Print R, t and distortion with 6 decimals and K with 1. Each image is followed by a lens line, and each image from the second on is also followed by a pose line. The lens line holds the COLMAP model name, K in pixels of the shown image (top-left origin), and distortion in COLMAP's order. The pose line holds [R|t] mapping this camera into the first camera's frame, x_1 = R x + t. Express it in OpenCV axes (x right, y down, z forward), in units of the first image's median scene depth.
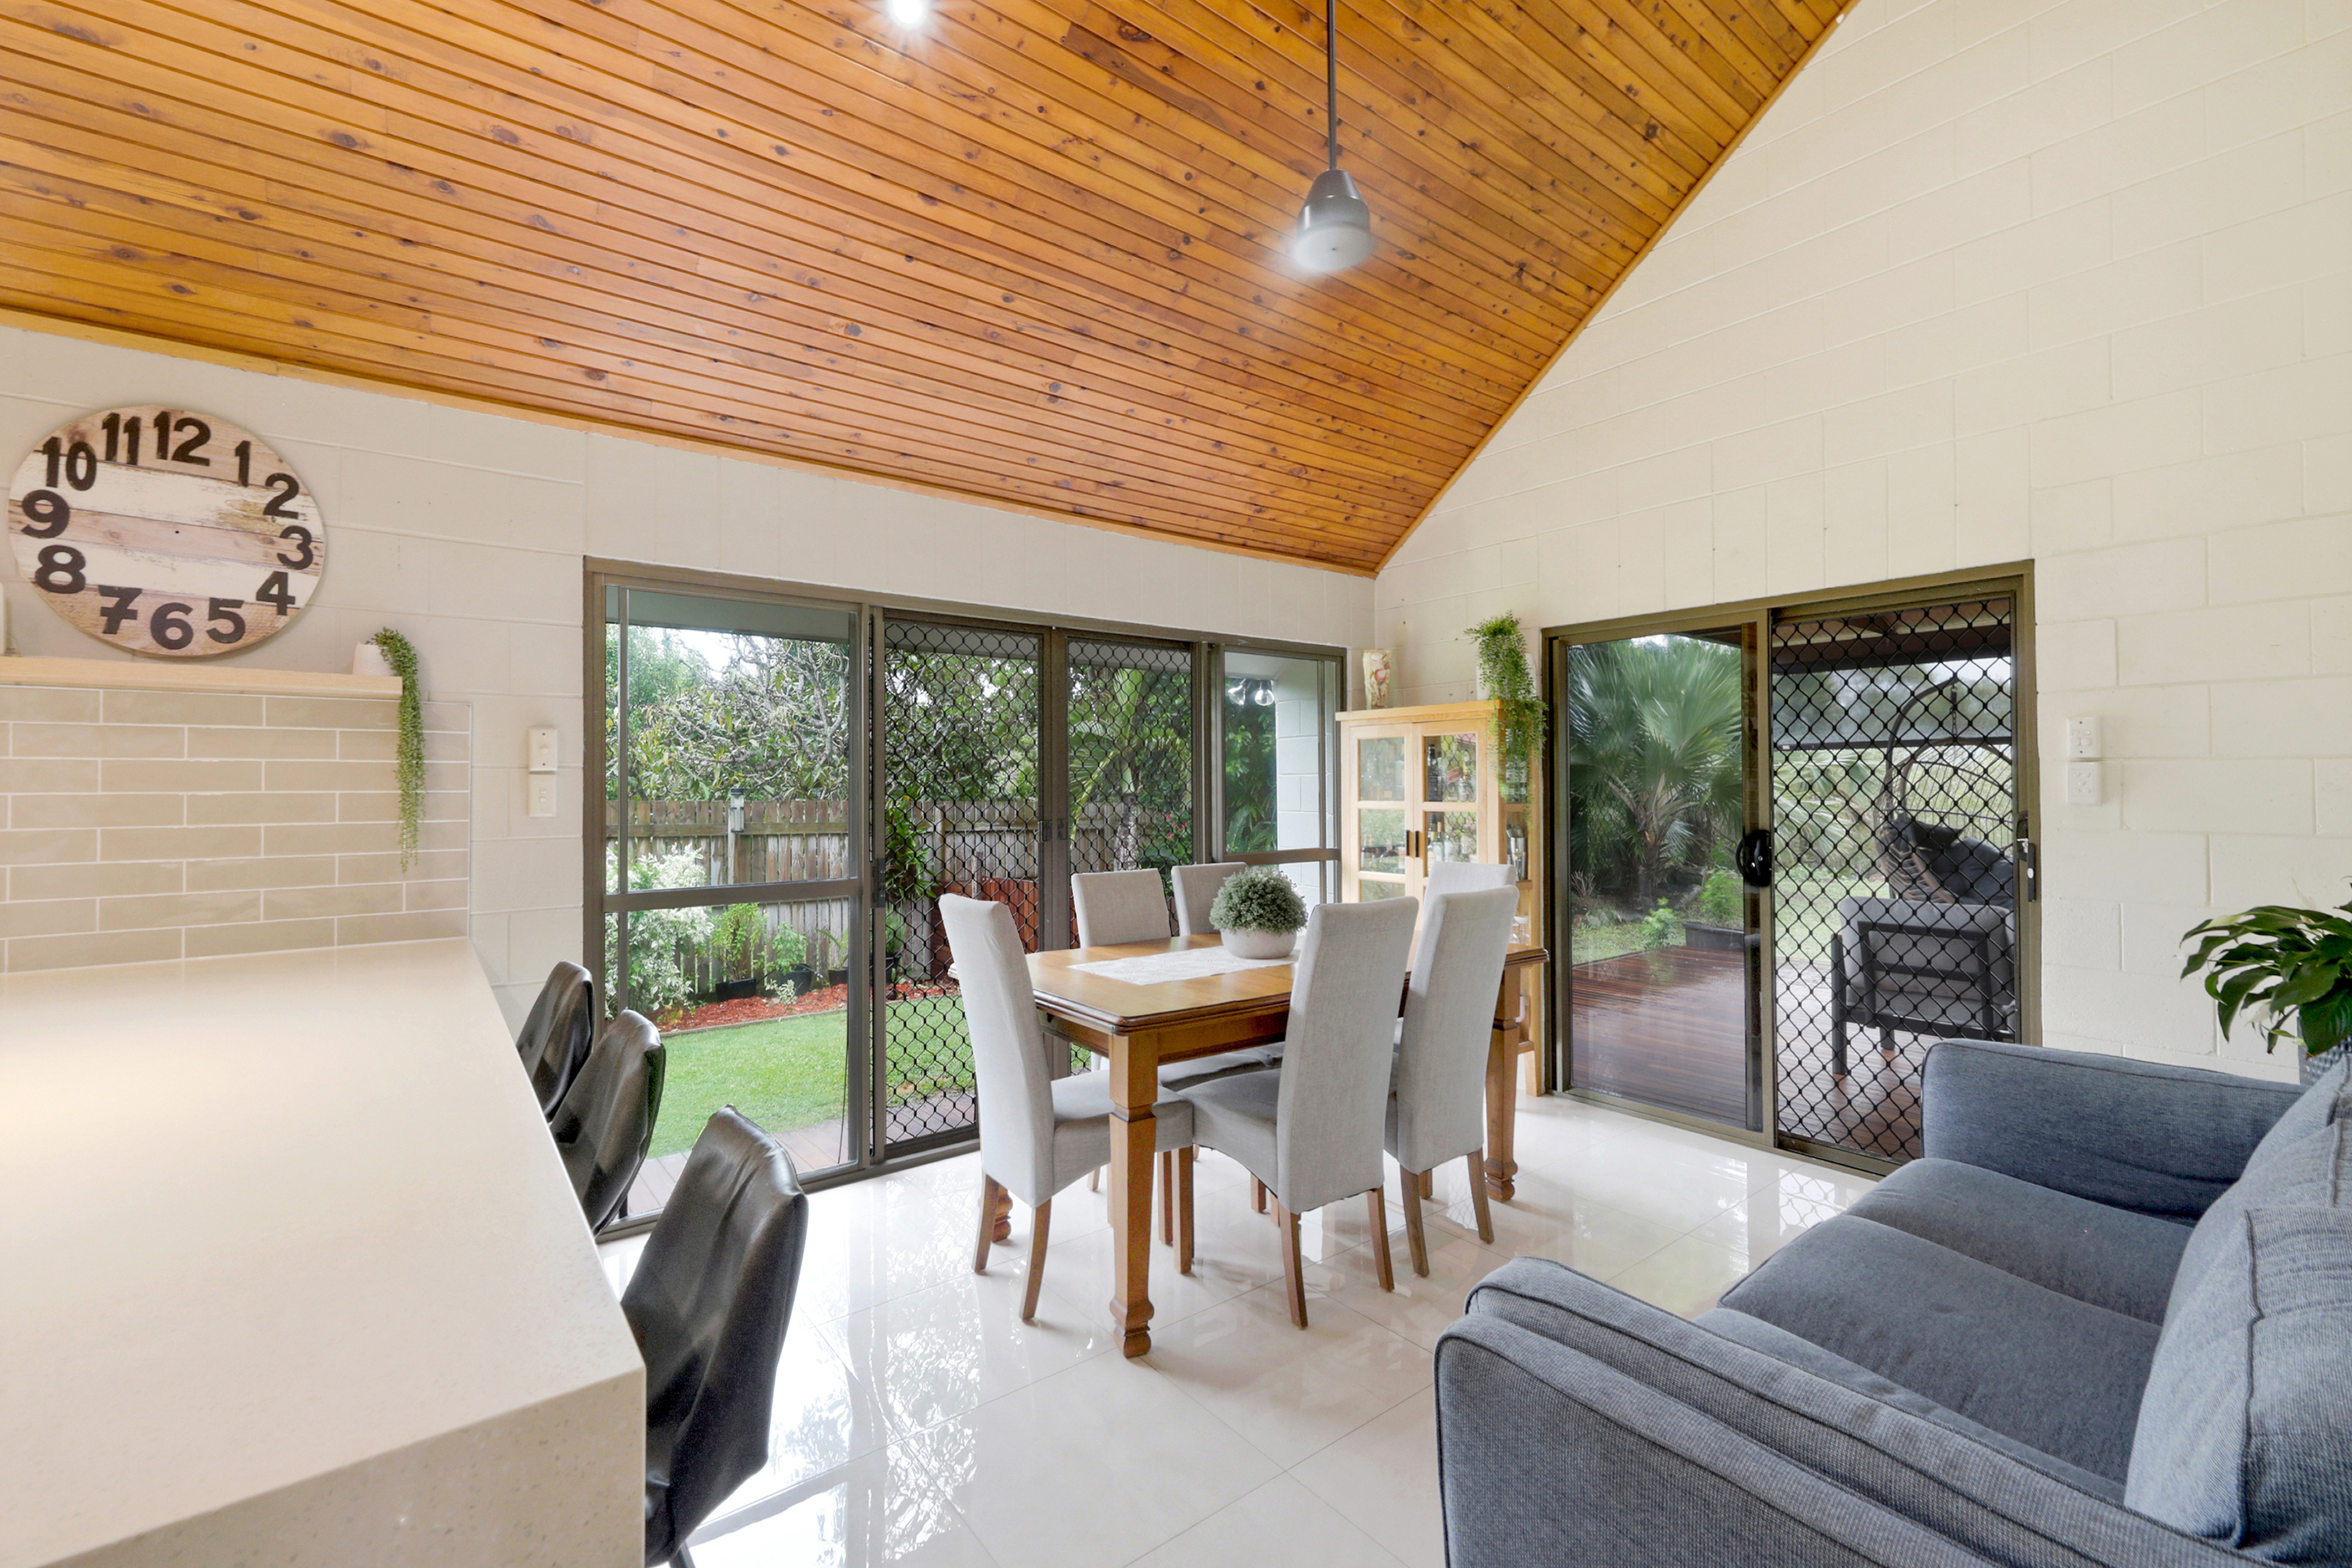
lens RADIAL K [[964.5, 0, 1202.9], [0, 964.5, 772.7], [0, 0, 1]] dist [0.000232, 0.000026]
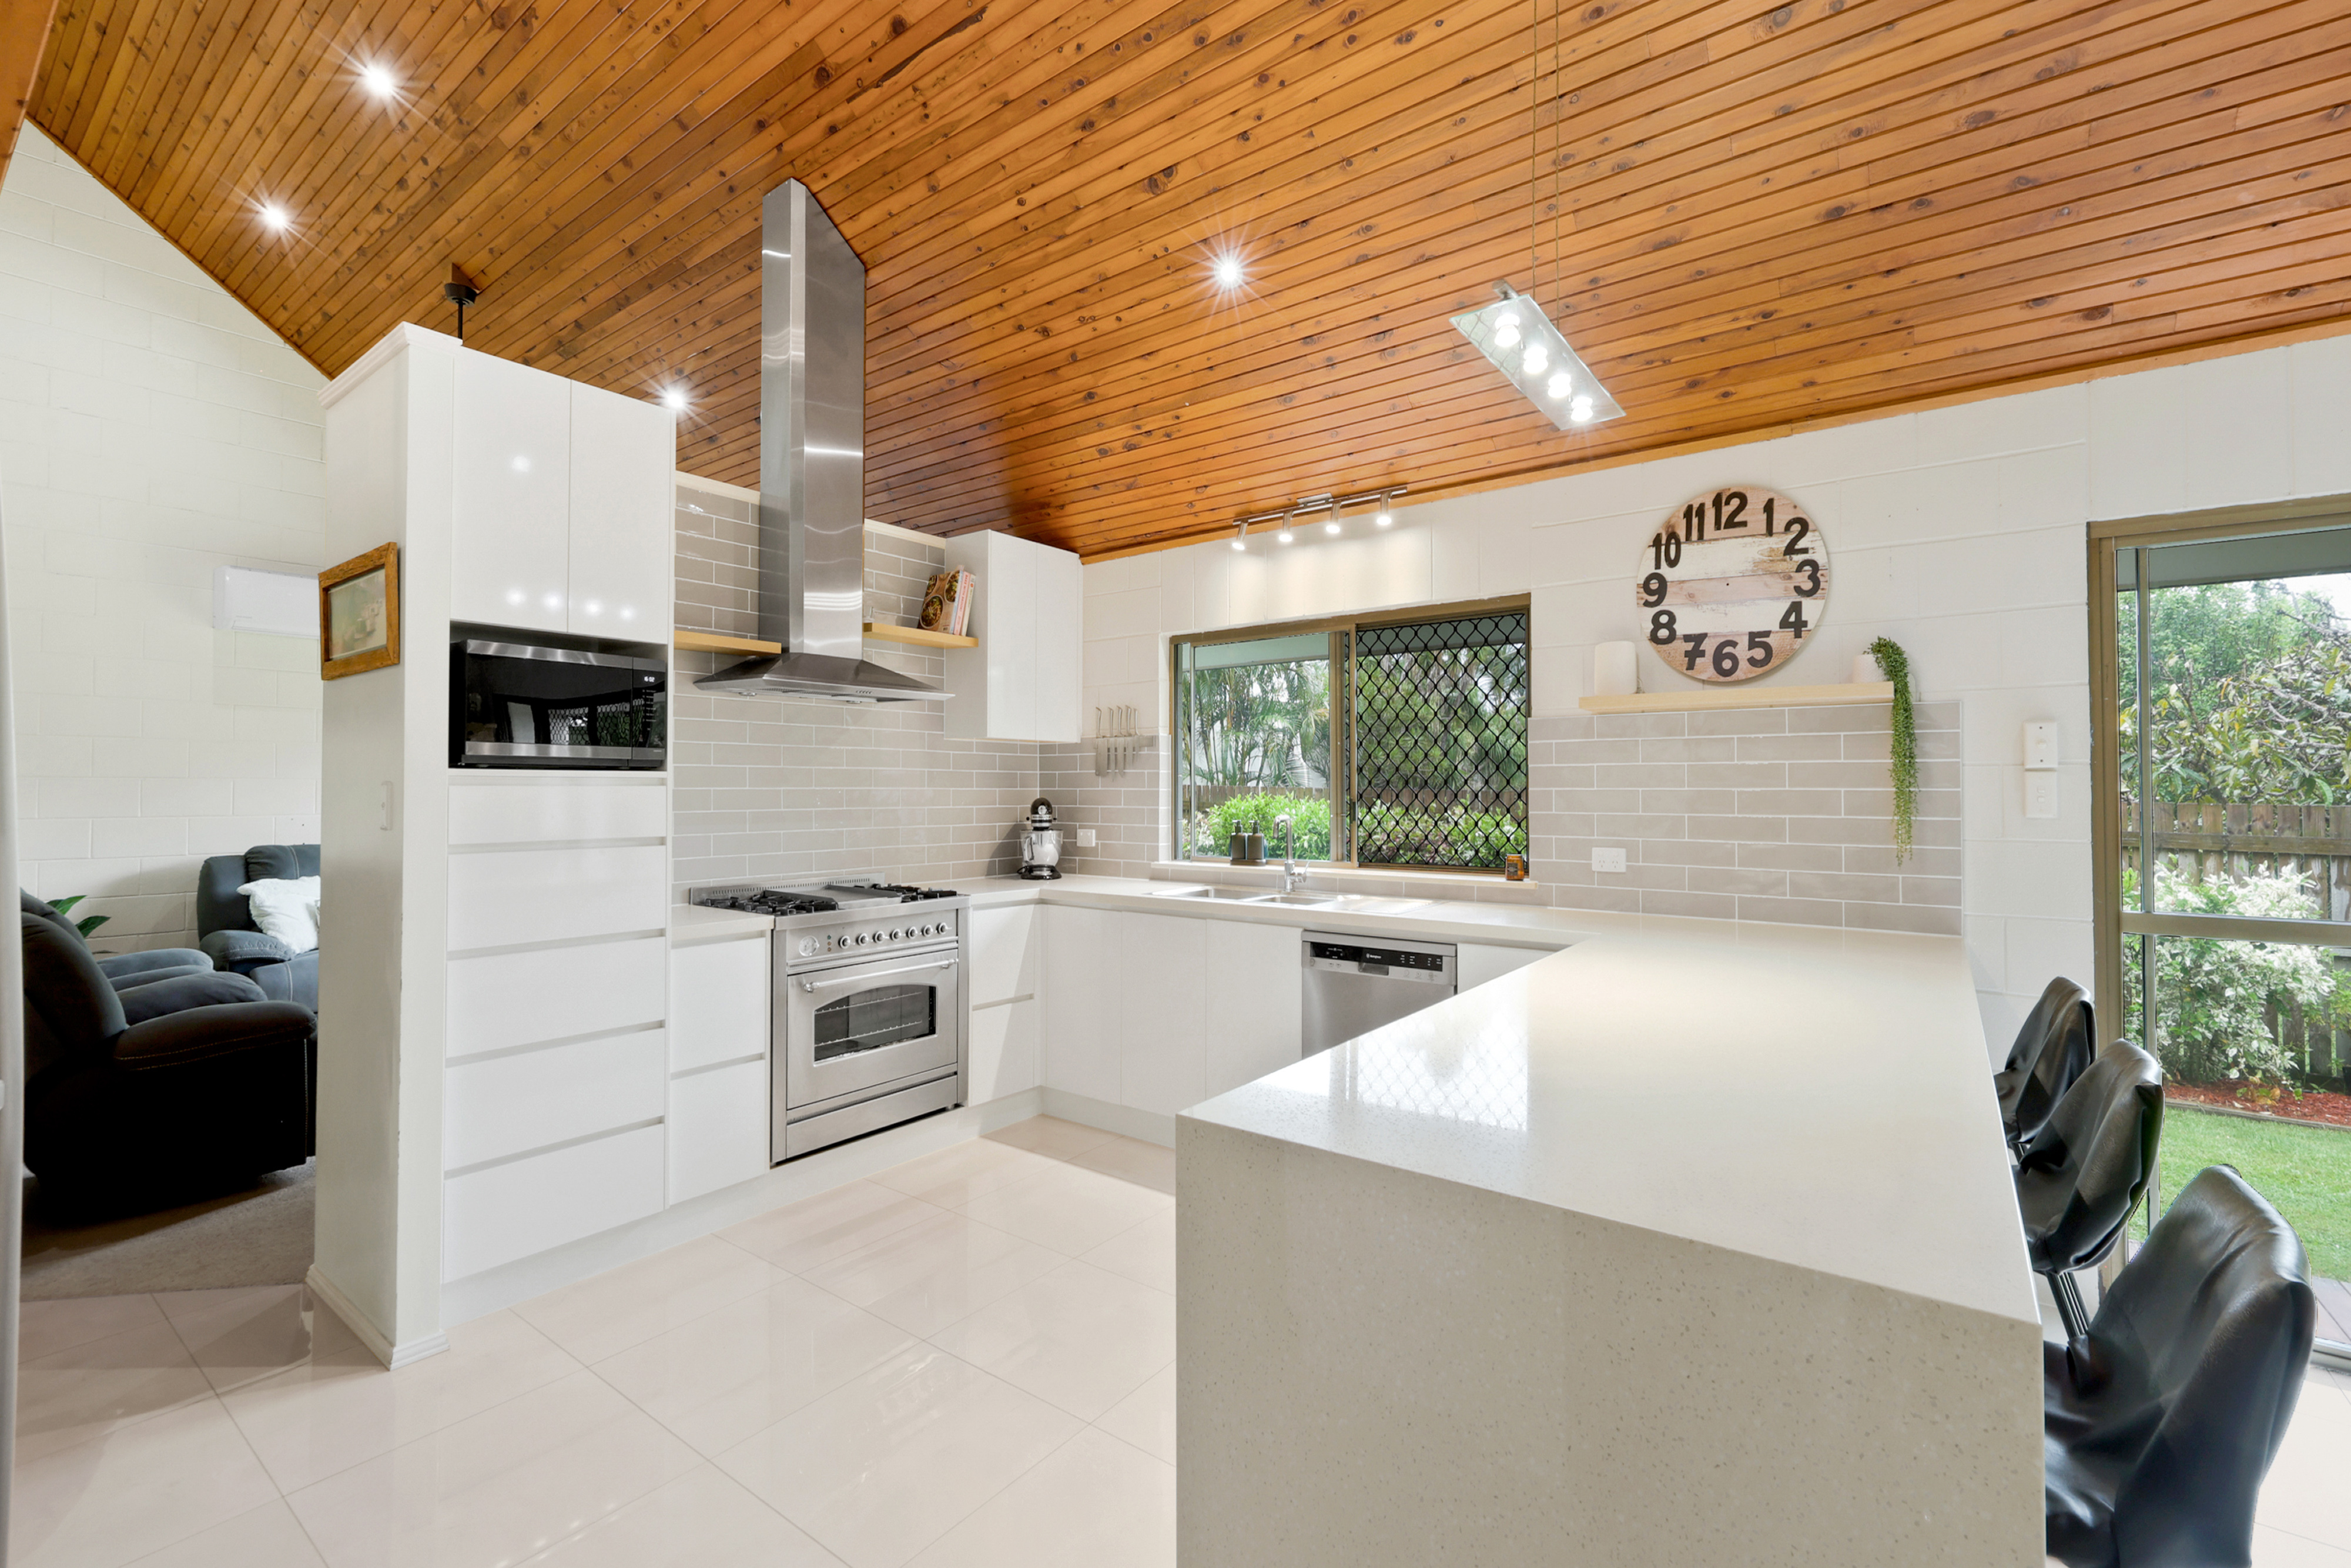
lens RADIAL K [[1024.6, 0, 1170.4], [0, 1024.6, 767.7], [0, 0, 1]] dist [-0.000097, 0.000112]
pose [[0.245354, -0.012366, -0.969355, 0.064921], [0.010609, 0.999893, -0.010070, -0.001231], [0.969376, -0.007813, 0.245458, -0.047779]]
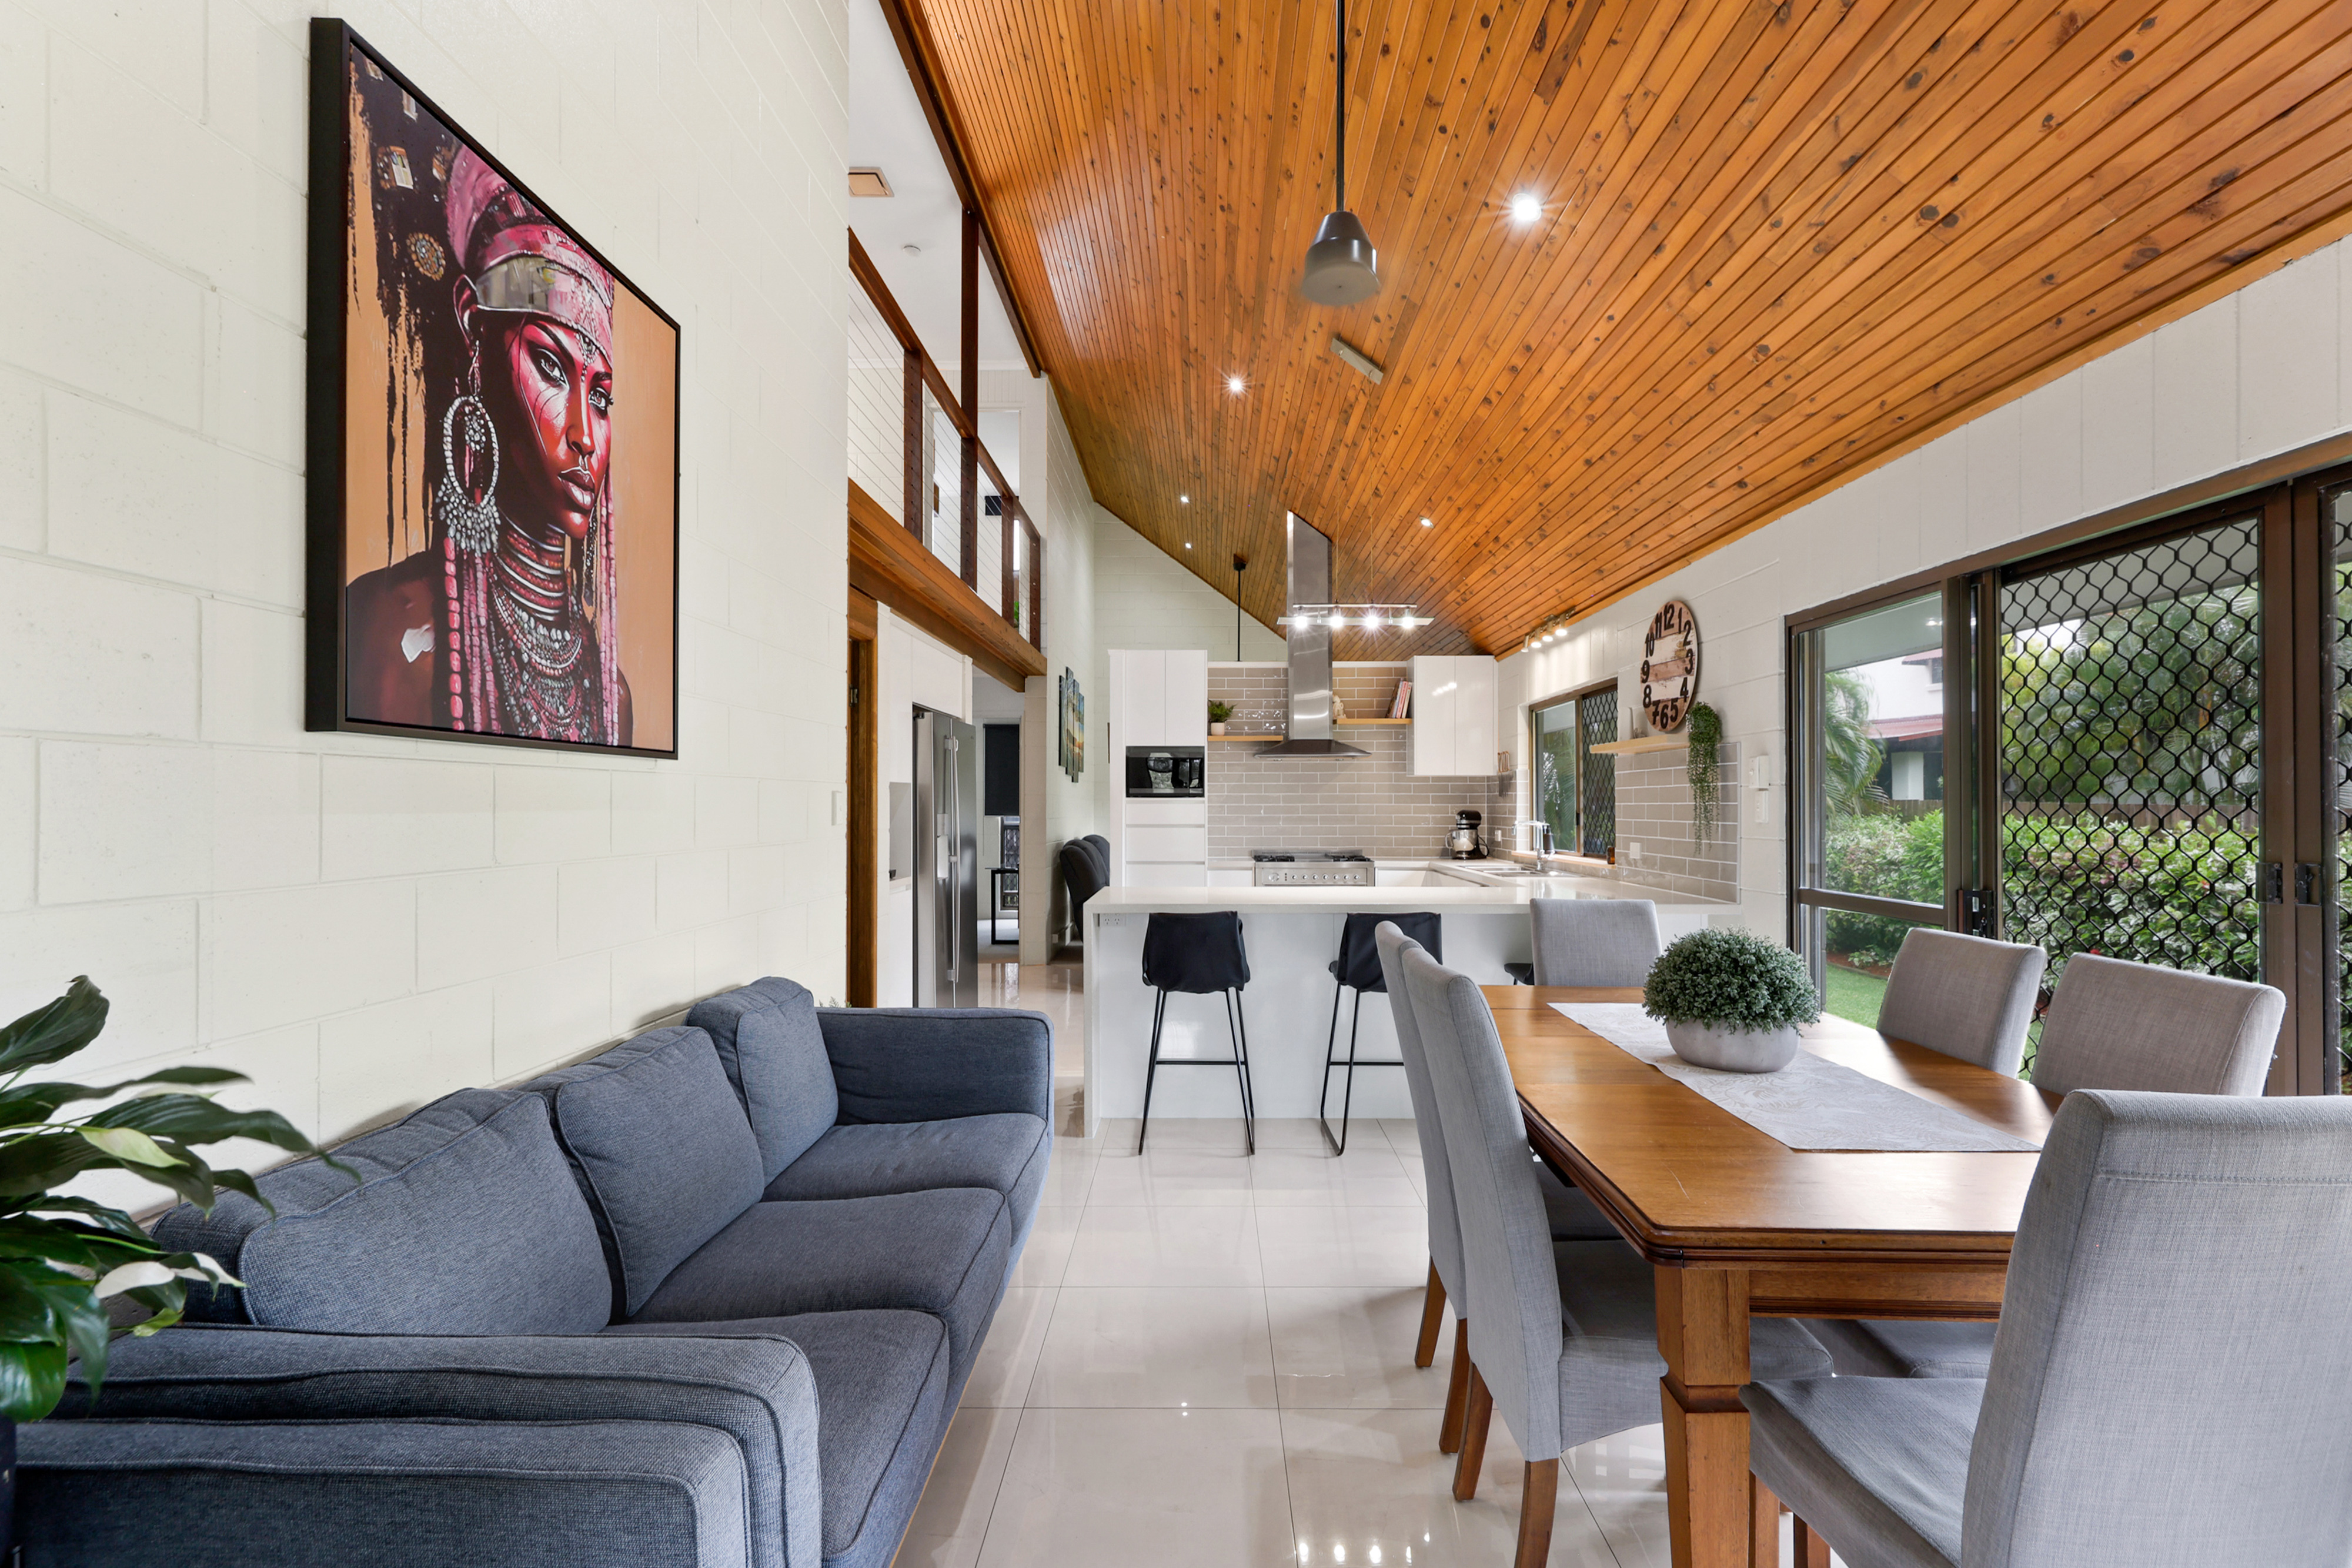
lens RADIAL K [[964.5, 0, 1202.9], [0, 964.5, 772.7], [0, 0, 1]] dist [0.000232, 0.000026]
pose [[-0.616880, -0.019041, -0.786827, 0.974116], [0.015770, 0.999208, -0.036544, 0.014433], [0.786899, -0.034952, -0.616091, 1.418980]]
